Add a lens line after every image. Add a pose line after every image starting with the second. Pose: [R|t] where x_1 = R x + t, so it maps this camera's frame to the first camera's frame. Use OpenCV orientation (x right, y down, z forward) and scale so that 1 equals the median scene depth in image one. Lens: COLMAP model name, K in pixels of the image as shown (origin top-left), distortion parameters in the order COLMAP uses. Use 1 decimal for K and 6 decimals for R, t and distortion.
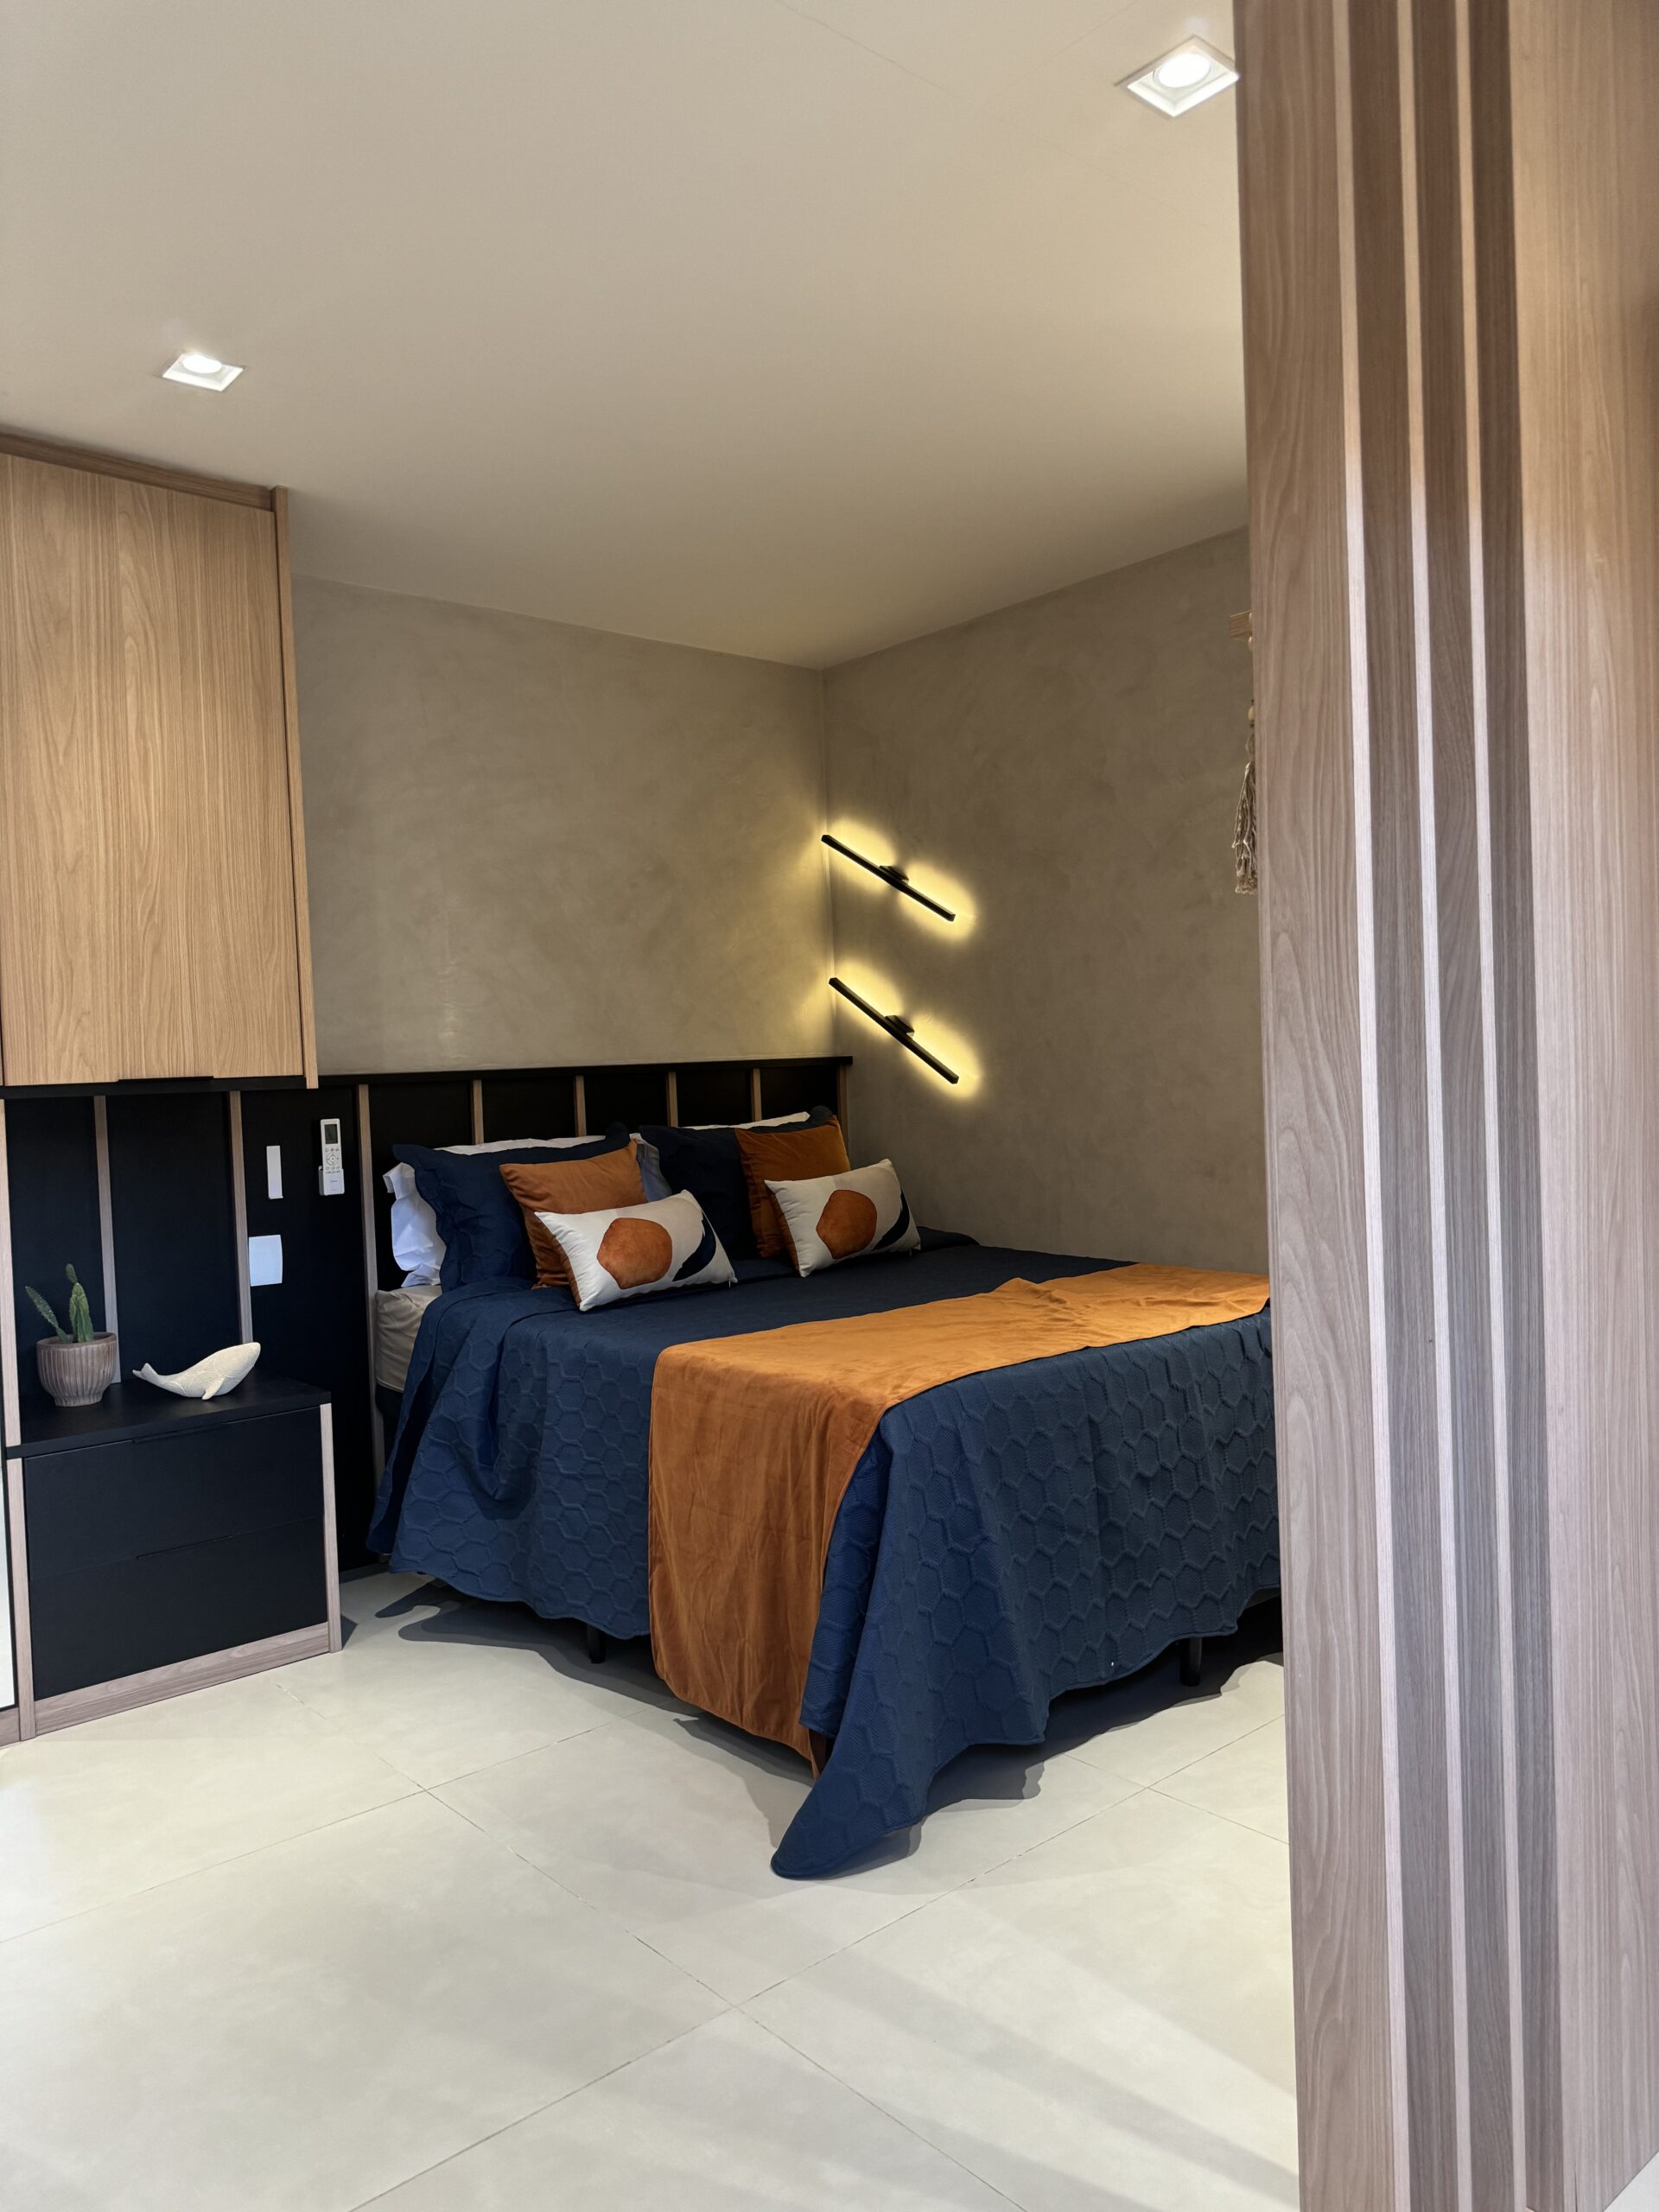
lens RADIAL K [[1553.8, 0, 829.5], [0, 1553.8, 1106.0], [0, 0, 1]] dist [0.074439, -0.107749]
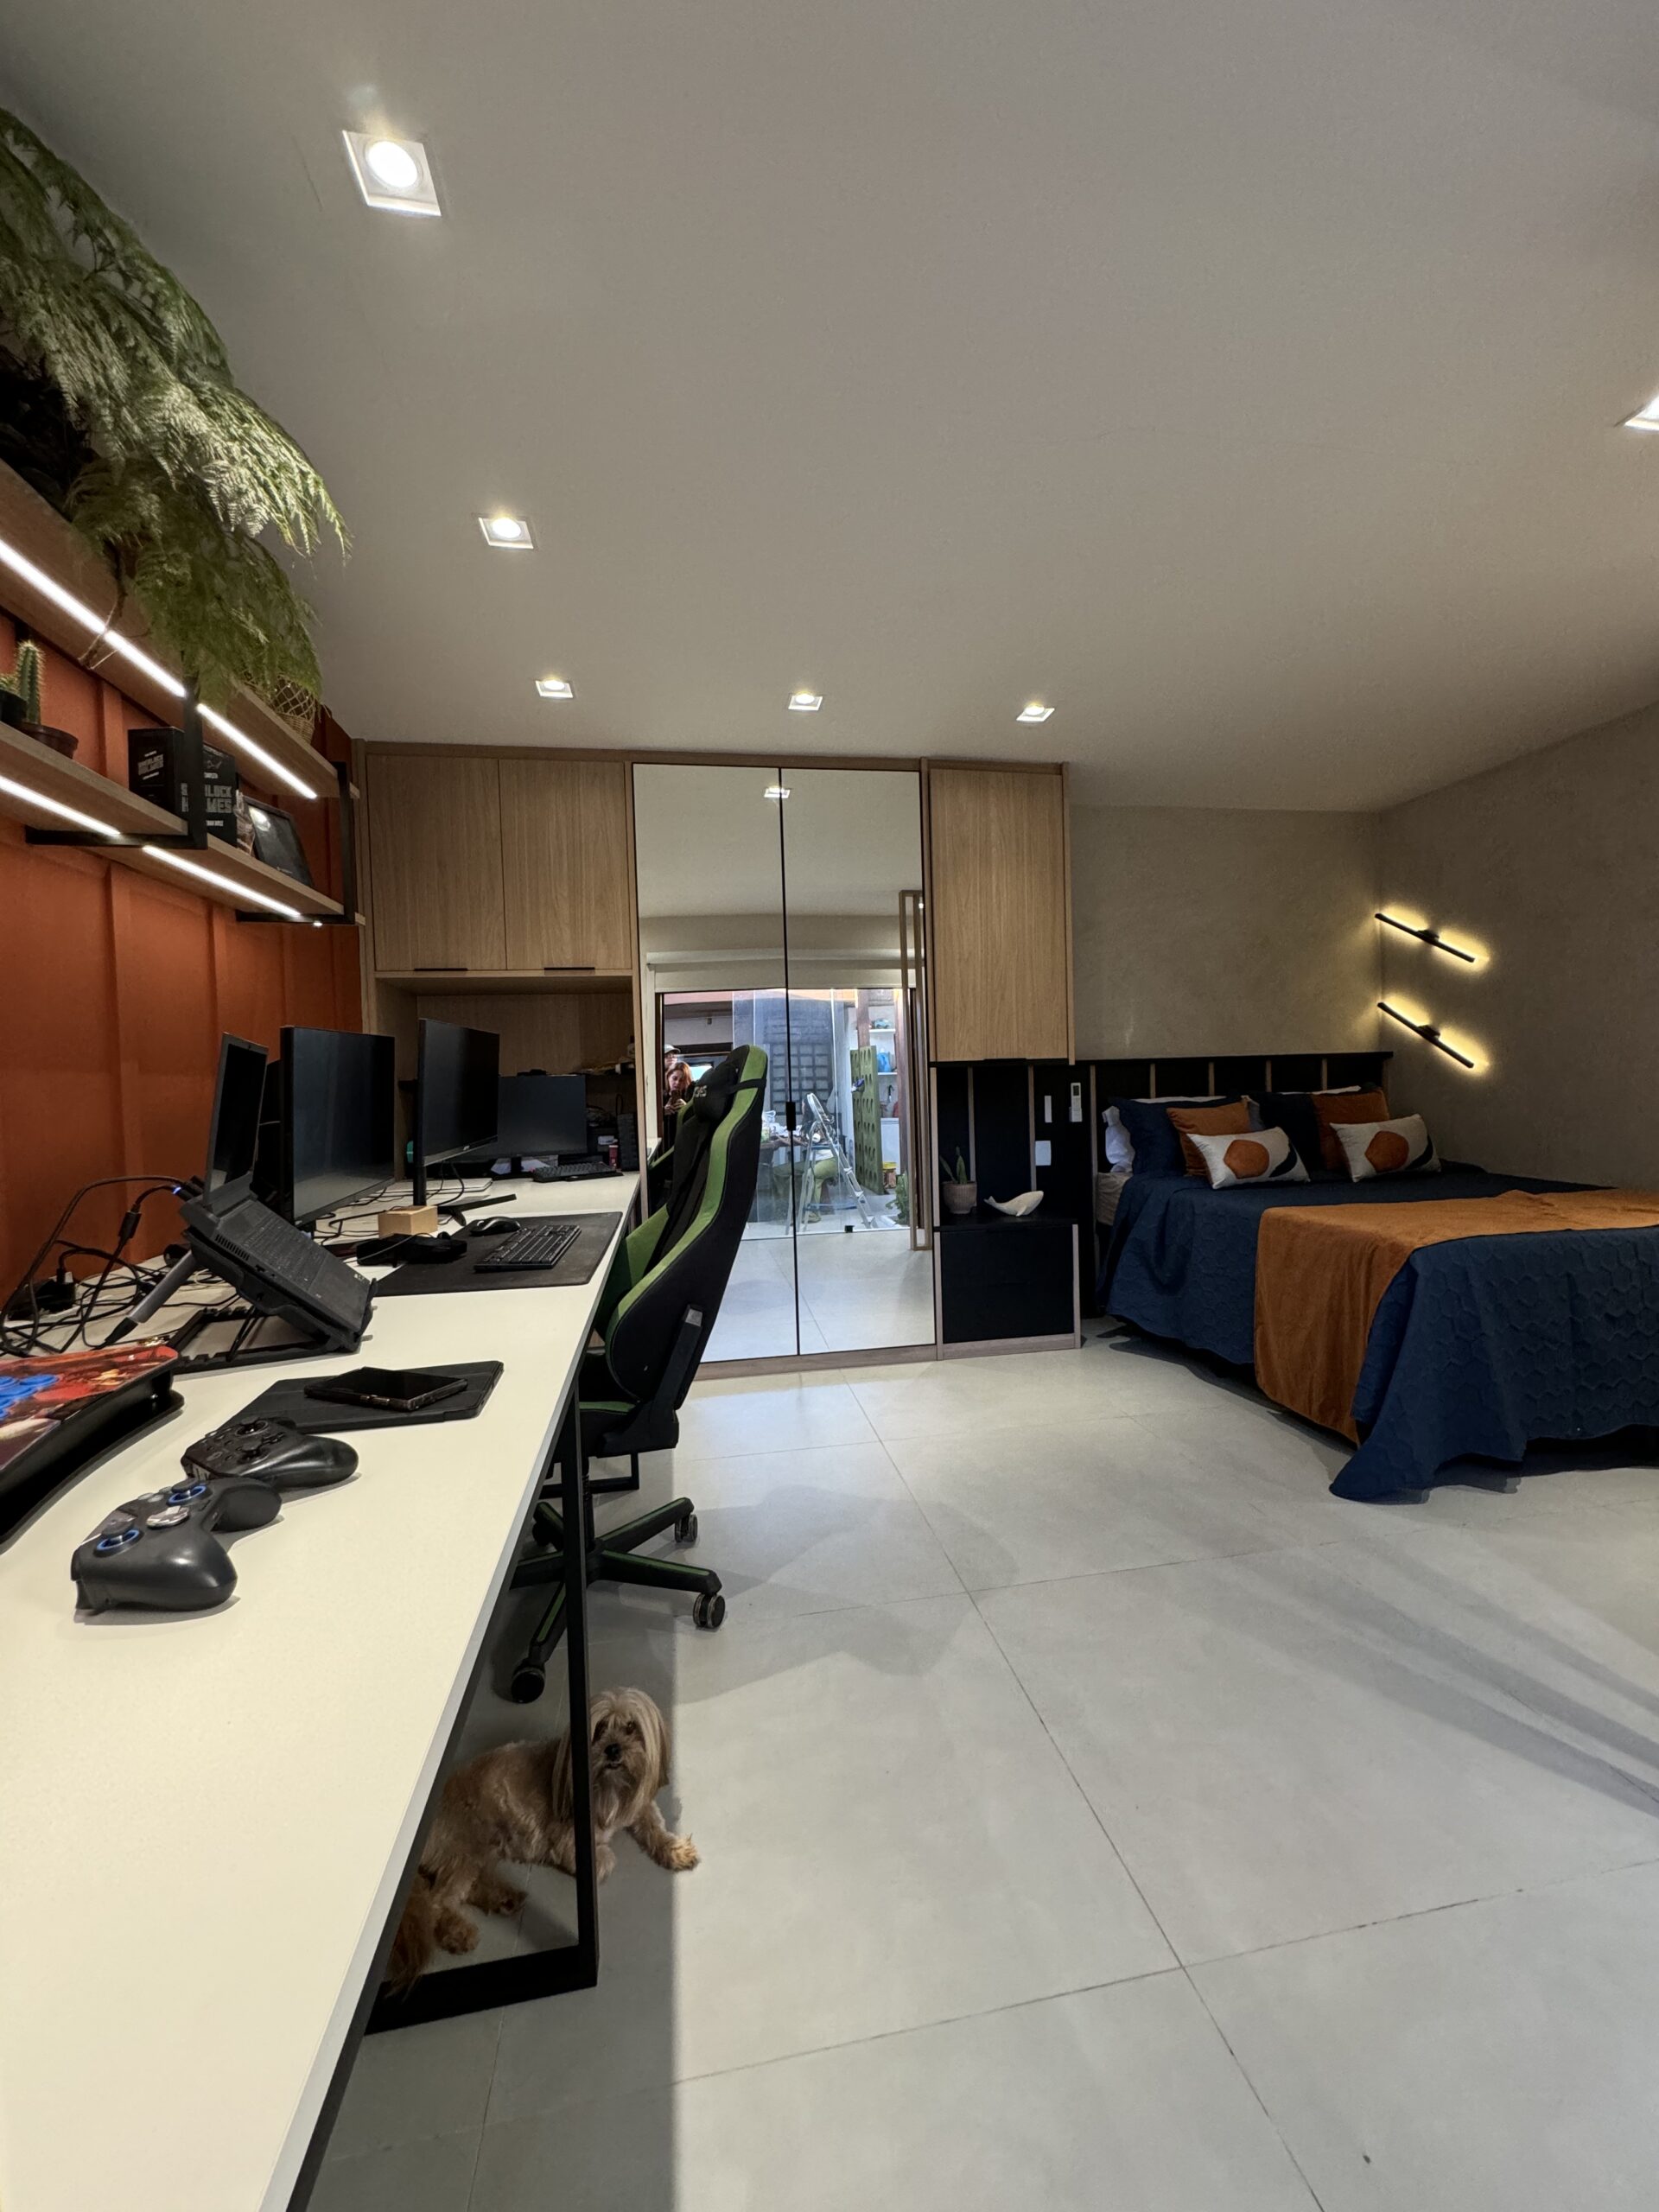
lens RADIAL K [[891.4, 0, 832.0], [0, 891.4, 1112.0], [0, 0, 1]] dist [-0.002848, 0.000241]
pose [[0.856836, 0.029101, -0.514768, -0.009698], [-0.018113, 0.999489, 0.026354, 0.025174], [0.515272, -0.013257, 0.856924, -0.125535]]
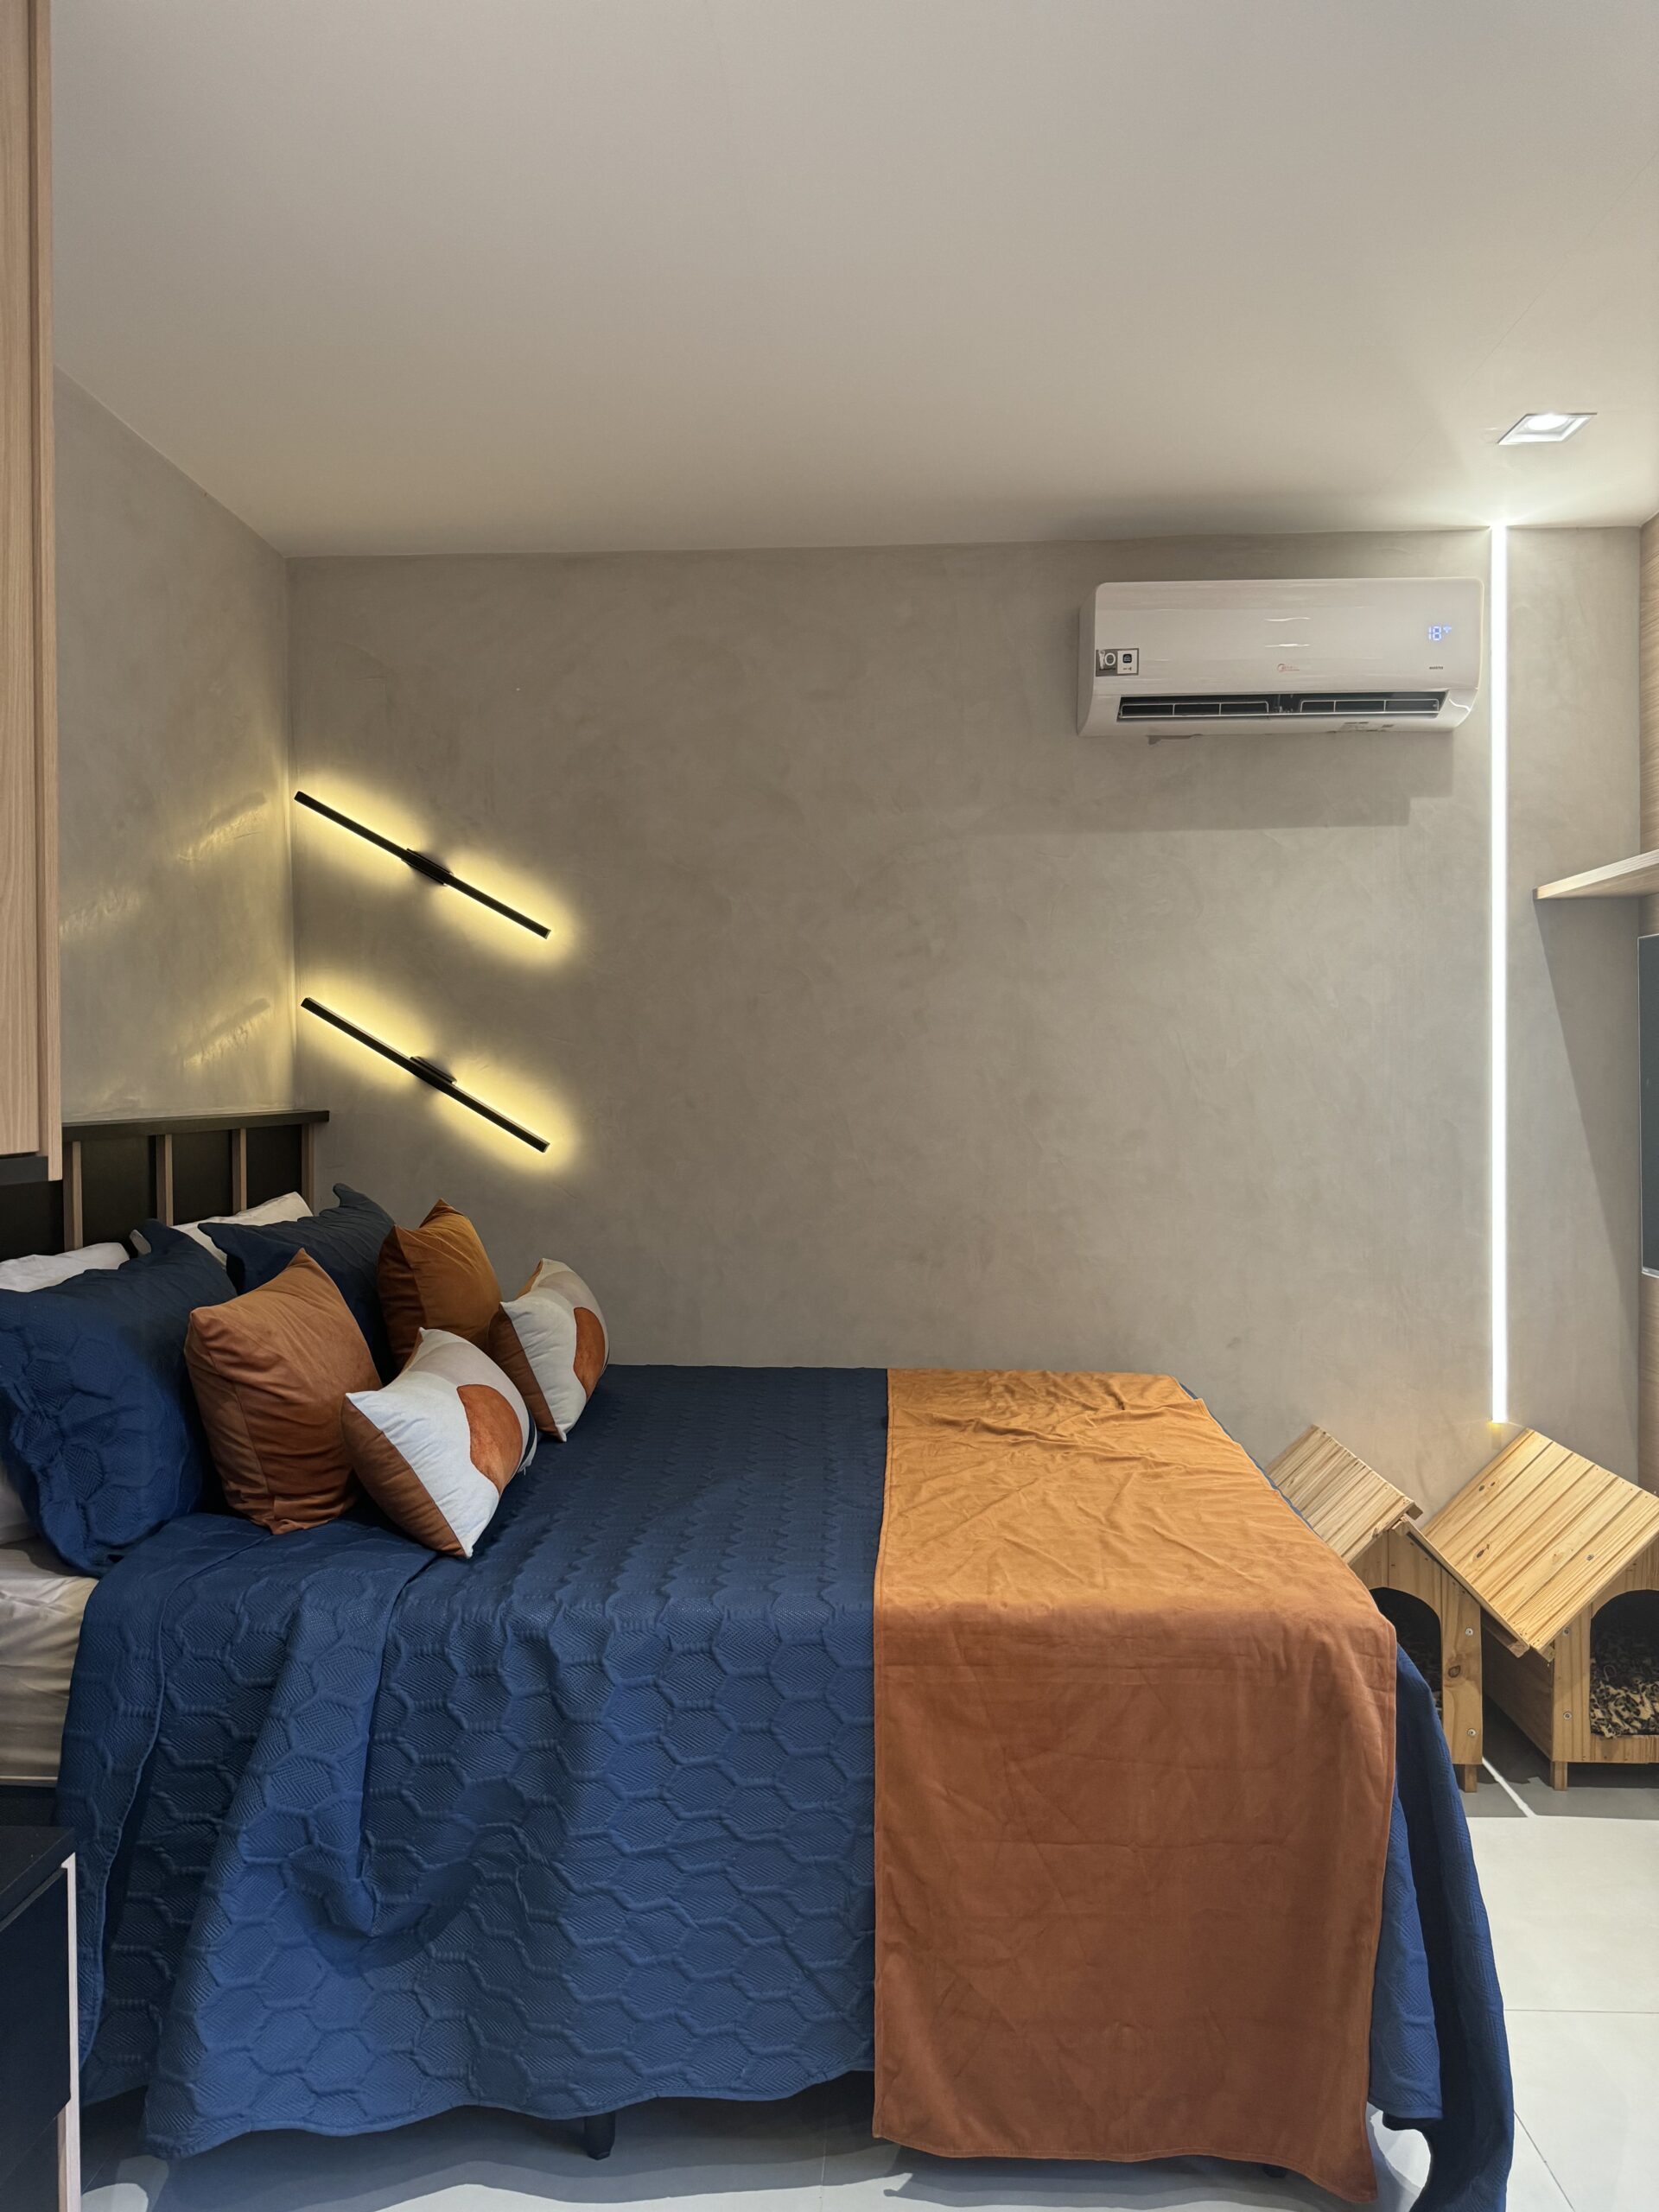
lens RADIAL K [[1553.8, 0, 829.5], [0, 1553.8, 1106.0], [0, 0, 1]] dist [0.074439, -0.107749]
pose [[0.684561, 0.023021, 0.728592, -0.536032], [-0.003391, 0.999591, -0.028397, -0.022357], [-0.728948, 0.016969, 0.684359, 0.536198]]
